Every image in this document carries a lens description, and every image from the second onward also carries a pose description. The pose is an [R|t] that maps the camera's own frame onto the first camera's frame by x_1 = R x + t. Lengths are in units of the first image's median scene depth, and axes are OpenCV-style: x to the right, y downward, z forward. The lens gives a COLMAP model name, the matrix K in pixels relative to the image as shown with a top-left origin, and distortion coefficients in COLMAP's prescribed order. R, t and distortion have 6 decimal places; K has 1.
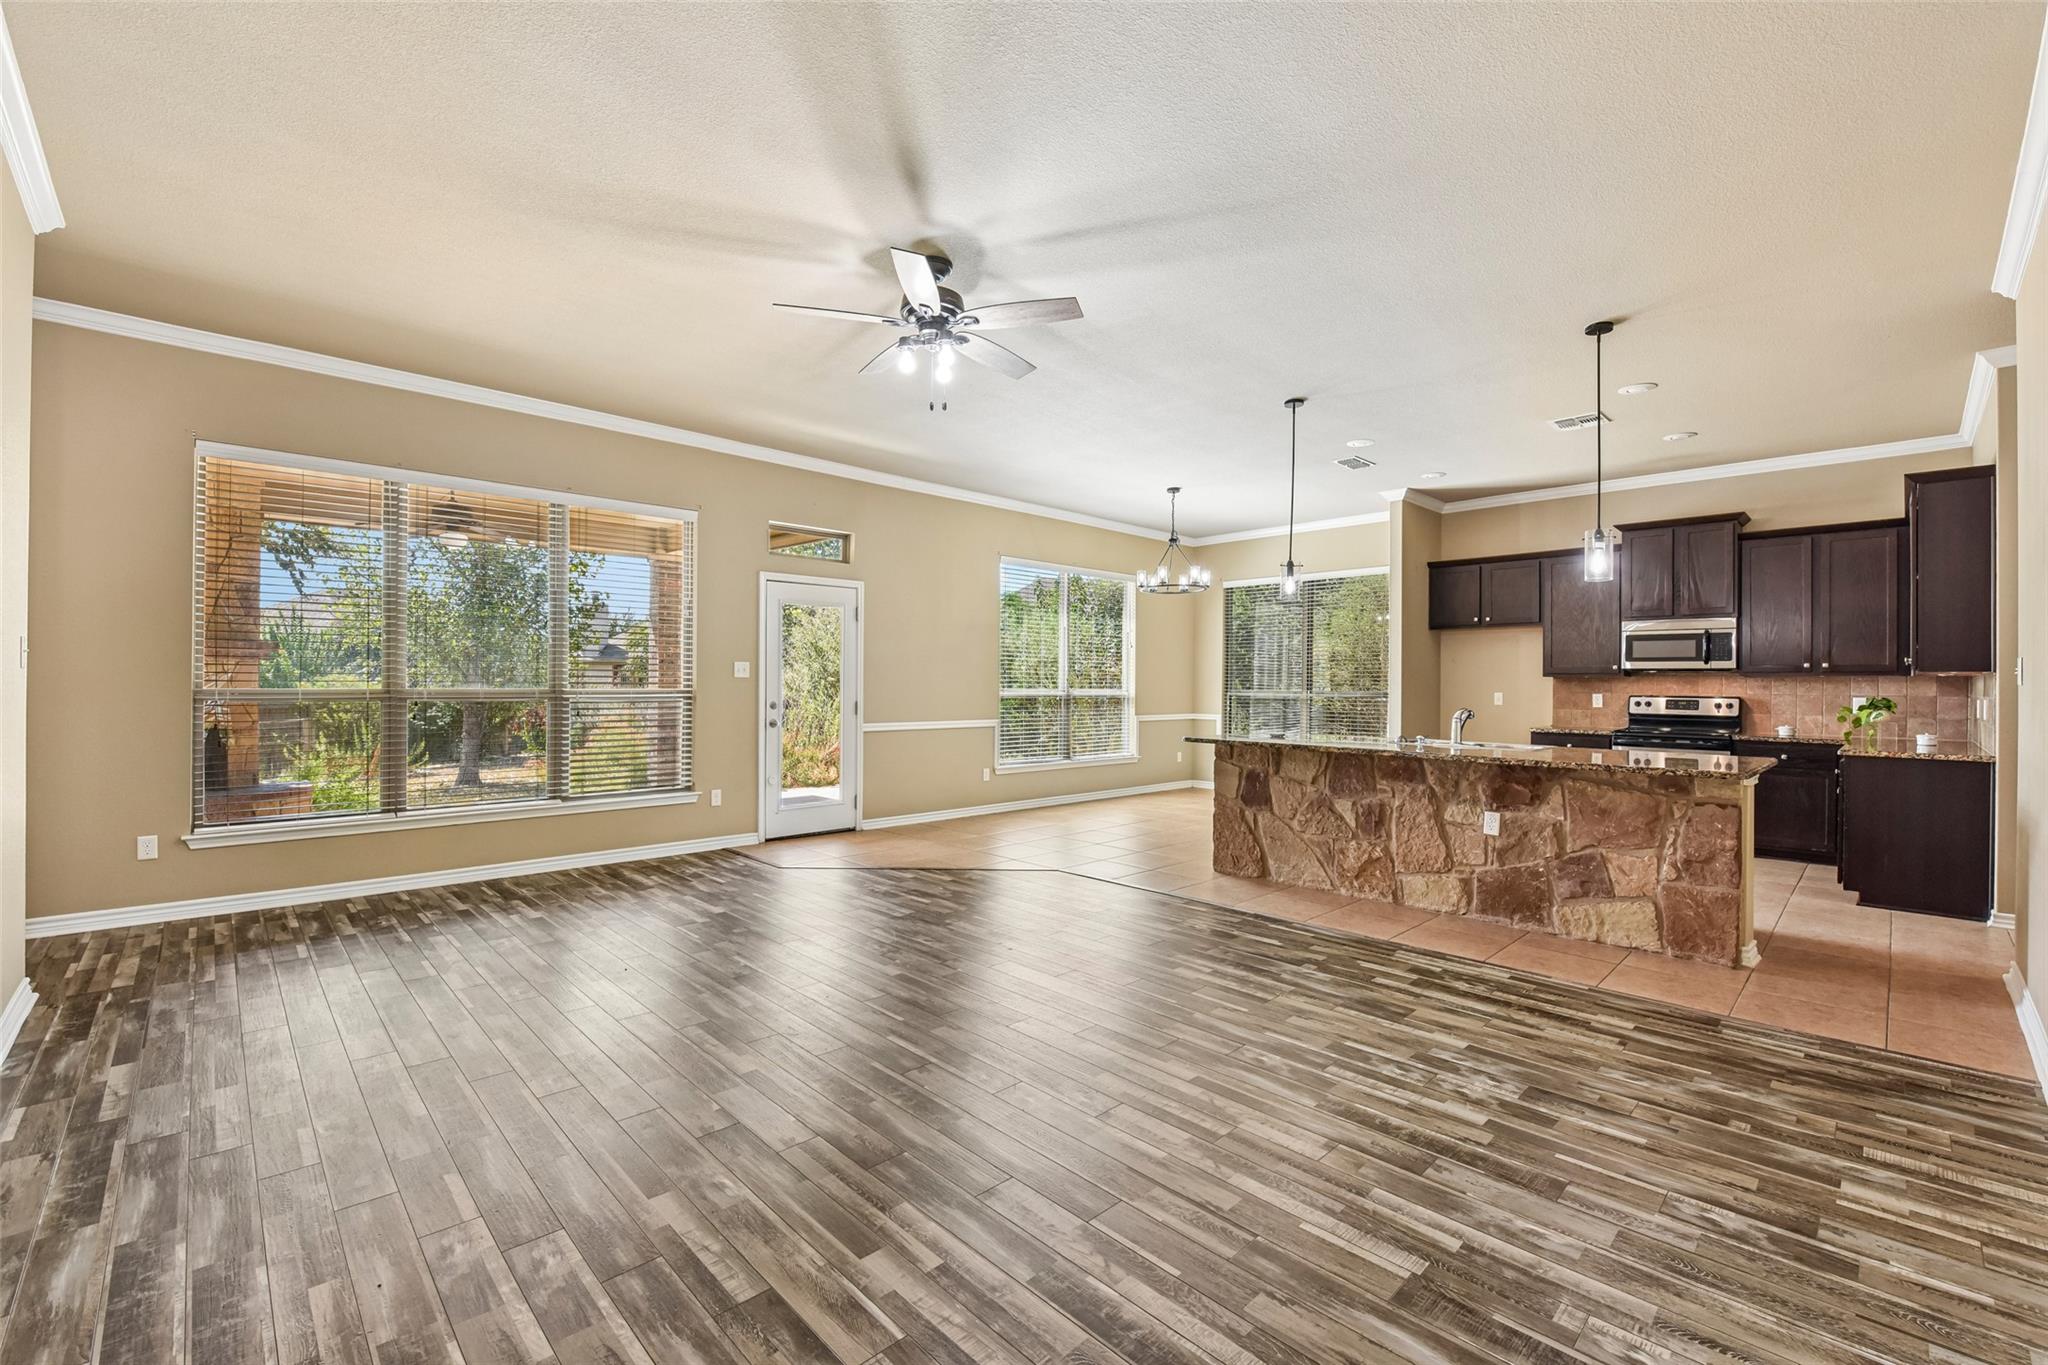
lens RADIAL K [[858.9, 0, 1034.5], [0, 858.9, 683.5], [0, 0, 1]] dist [-0.013436, -0.000734]
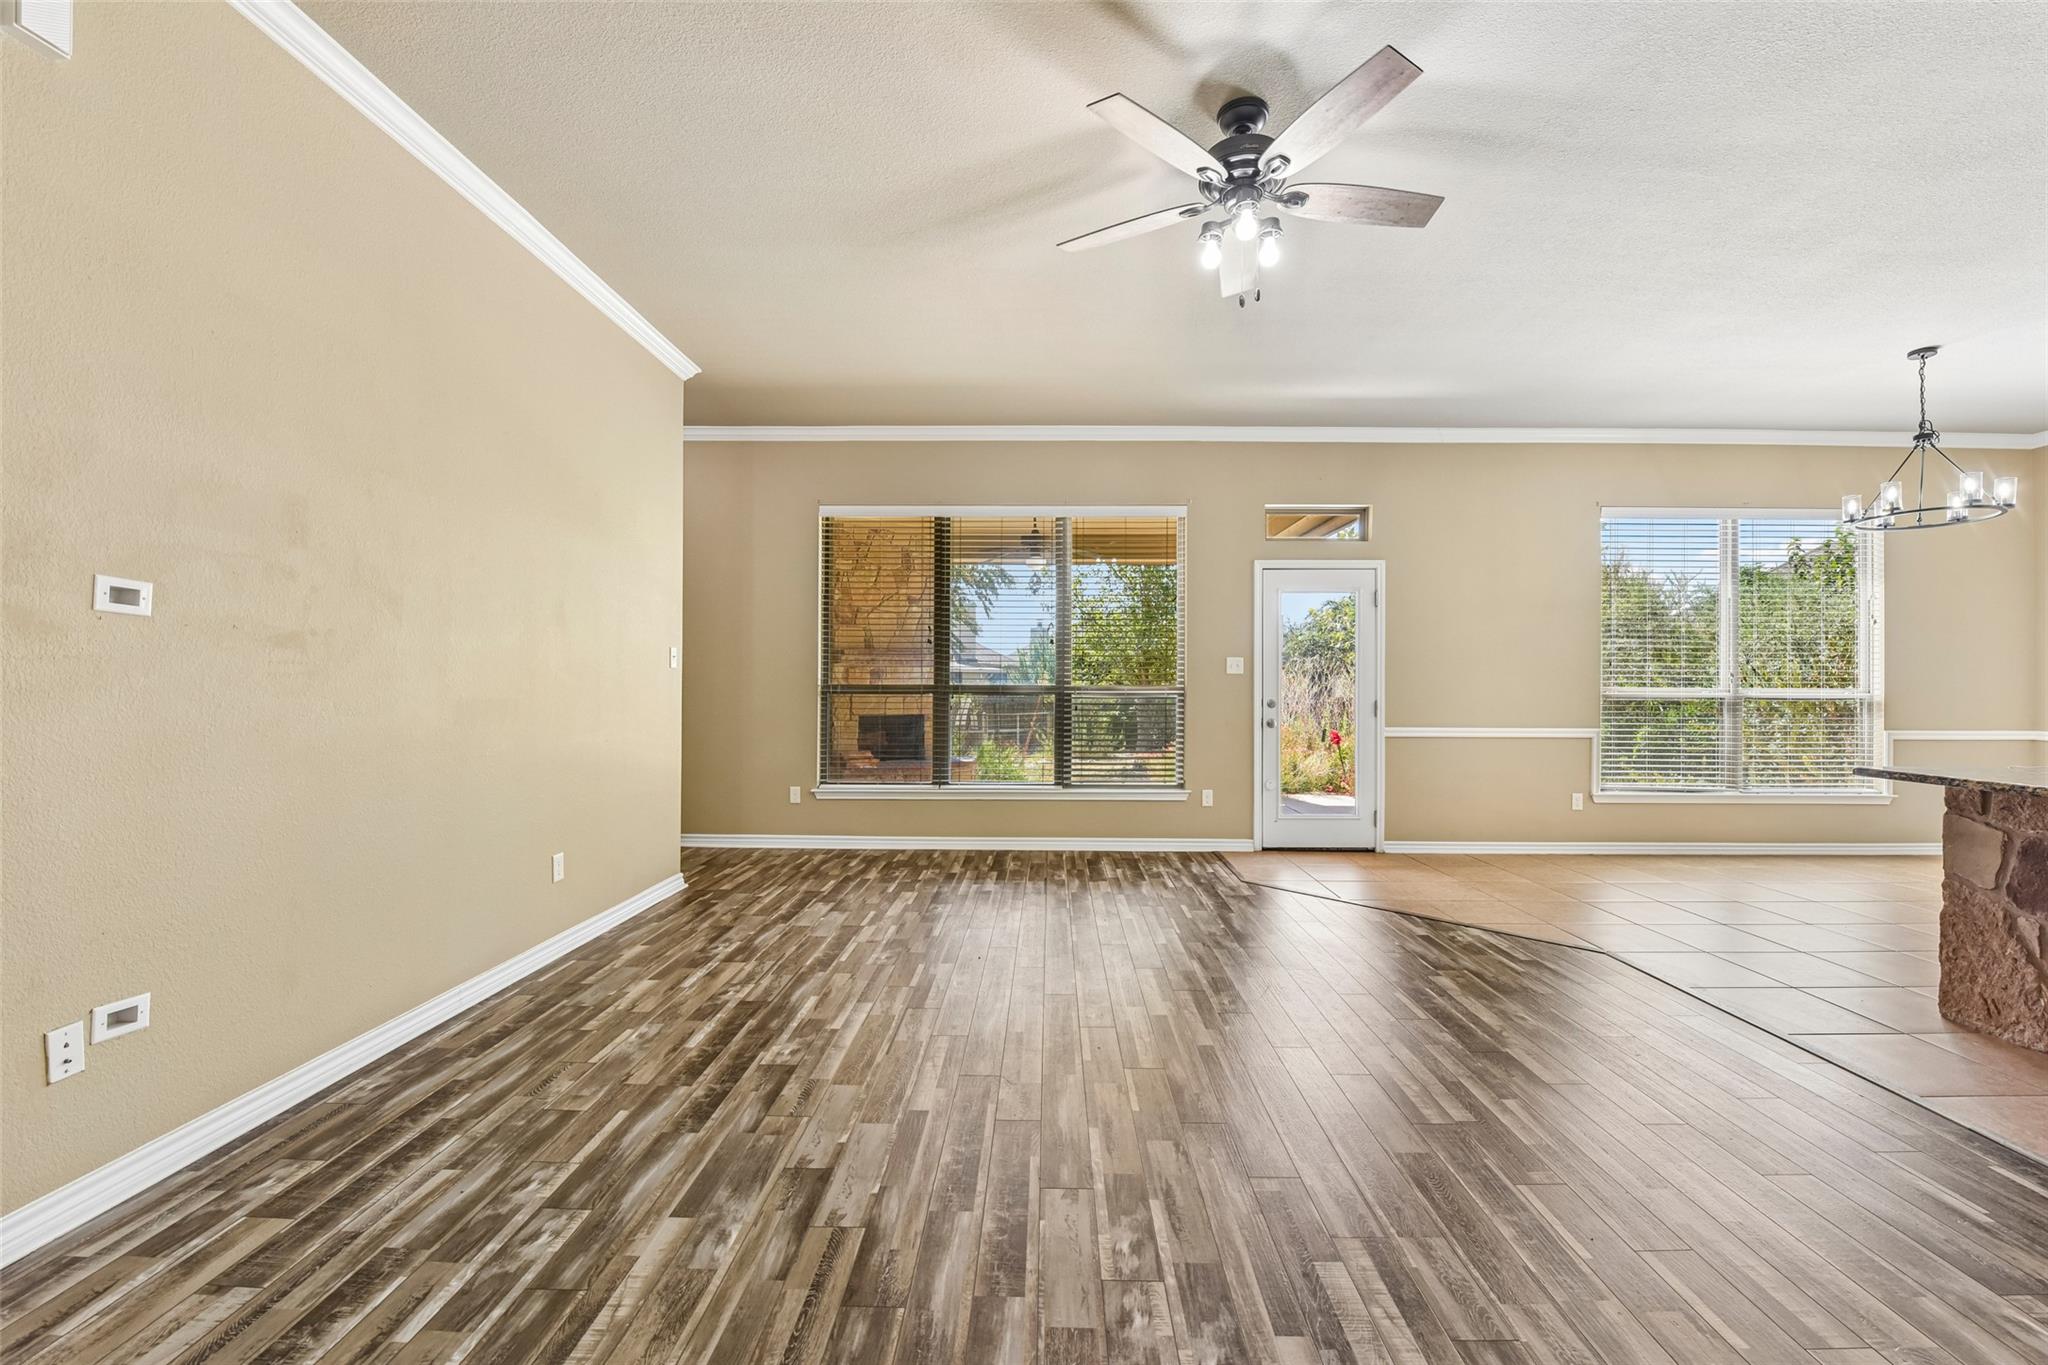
lens RADIAL K [[816.3, 0, 1035.1], [0, 816.3, 683.7], [0, 0, 1]] dist [-0.017295, -0.001013]
pose [[0.703240, -0.004275, -0.710939, 0.190791], [0.000911, 0.999987, -0.005111, 0.010992], [0.710951, 0.002947, 0.703235, 0.275658]]
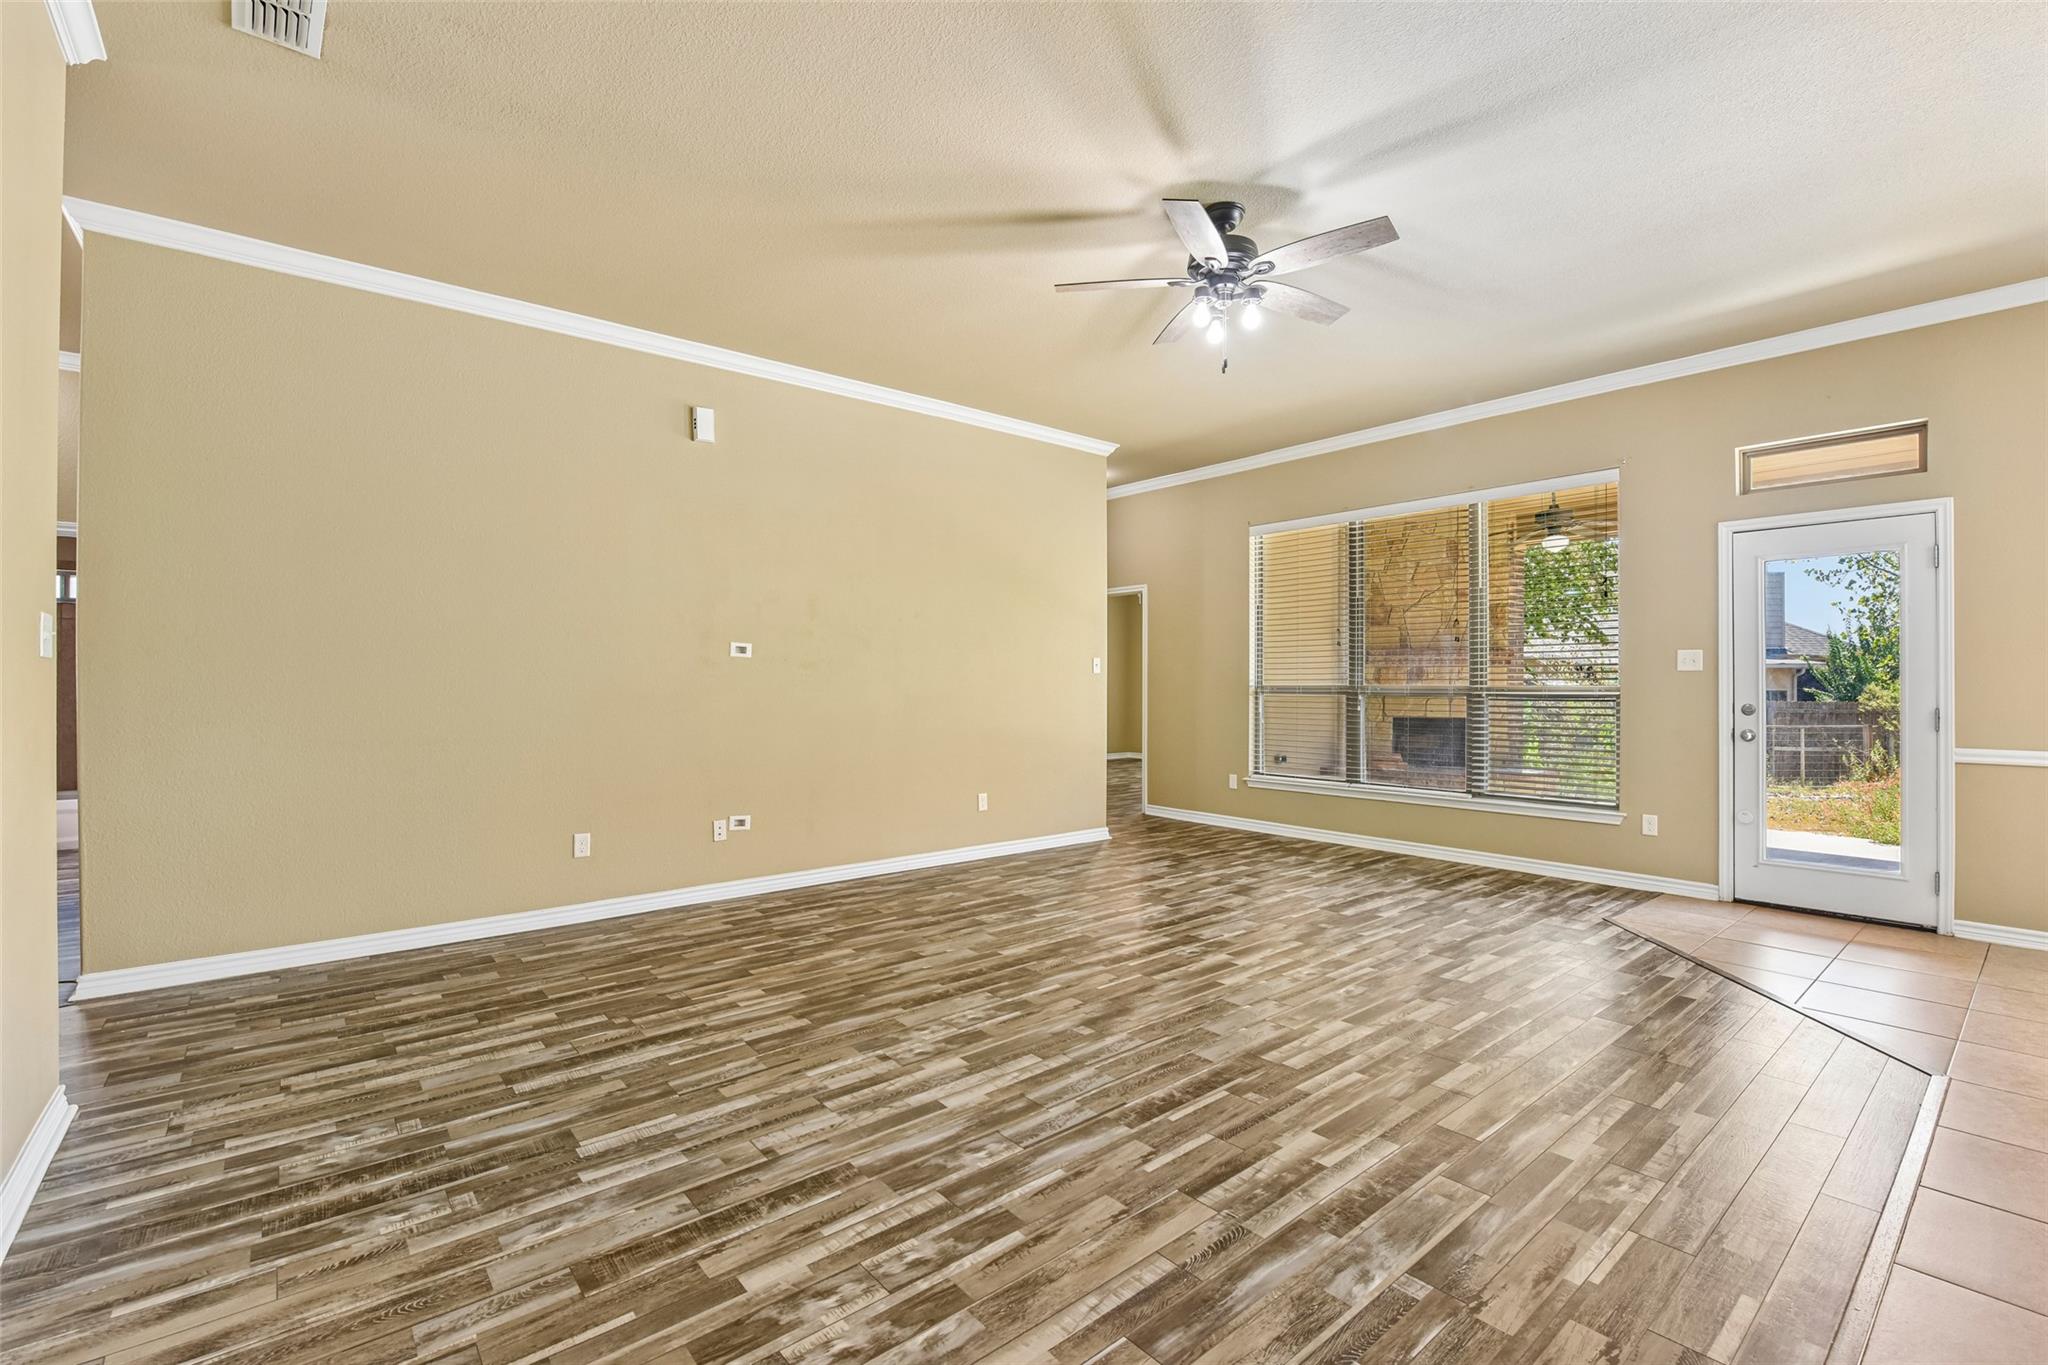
lens RADIAL K [[893.6, 0, 1037.9], [0, 893.6, 682.3], [0, 0, 1]] dist [-0.010291, -0.000590]
pose [[-0.070159, -0.007764, -0.997506, 0.620985], [-0.000384, 0.999970, -0.007756, 0.012332], [0.997536, -0.000161, -0.070159, 0.645691]]
